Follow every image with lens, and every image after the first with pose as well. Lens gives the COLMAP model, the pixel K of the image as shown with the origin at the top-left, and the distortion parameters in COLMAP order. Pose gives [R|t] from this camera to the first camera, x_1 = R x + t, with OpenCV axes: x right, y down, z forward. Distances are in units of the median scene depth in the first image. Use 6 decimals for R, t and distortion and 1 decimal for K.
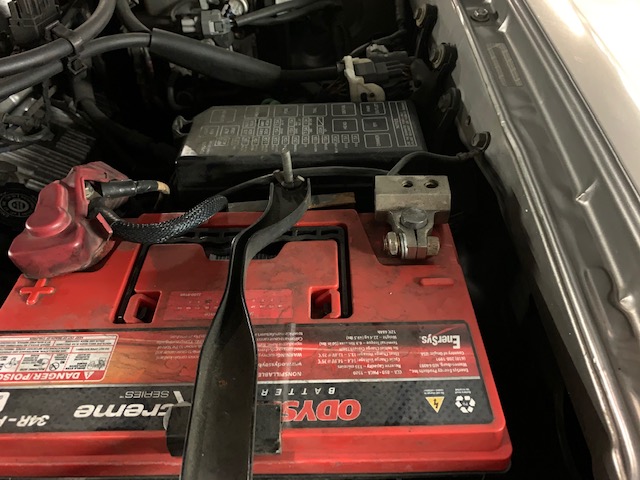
lens RADIAL K [[508.8, 0, 320.0], [0, 508.8, 240.0], [0, 0, 1]] dist [0.014967, -0.010548]
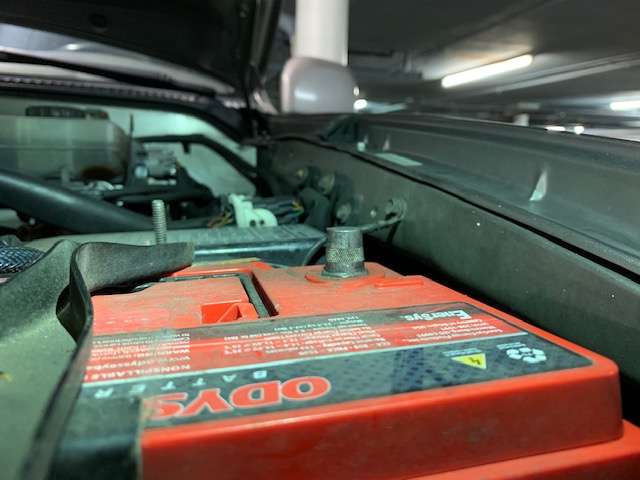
lens RADIAL K [[508.8, 0, 320.0], [0, 508.8, 240.0], [0, 0, 1]] dist [0.014967, -0.010548]
pose [[0.968686, -0.022002, 0.247311, -0.034513], [0.163531, 0.806039, -0.568823, 0.451511], [-0.186827, 0.591454, 0.784397, 0.536017]]
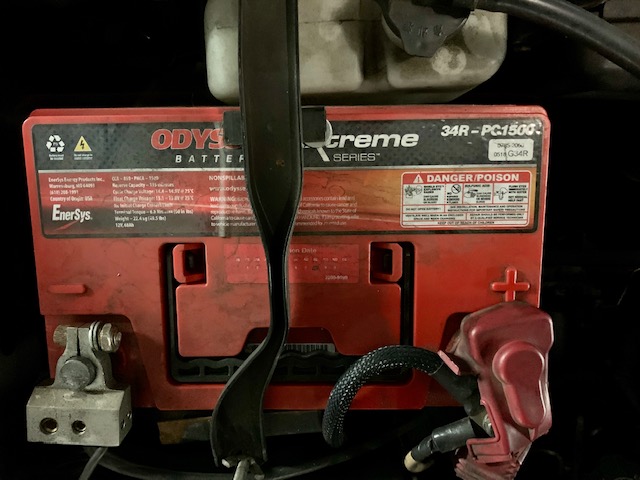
lens RADIAL K [[508.8, 0, 320.0], [0, 508.8, 240.0], [0, 0, 1]] dist [0.014967, -0.010548]
pose [[-0.998784, 0.004131, 0.049118, -0.310078], [0.027310, -0.783179, 0.621196, -0.468063], [0.041034, 0.621782, 0.782114, 0.277398]]
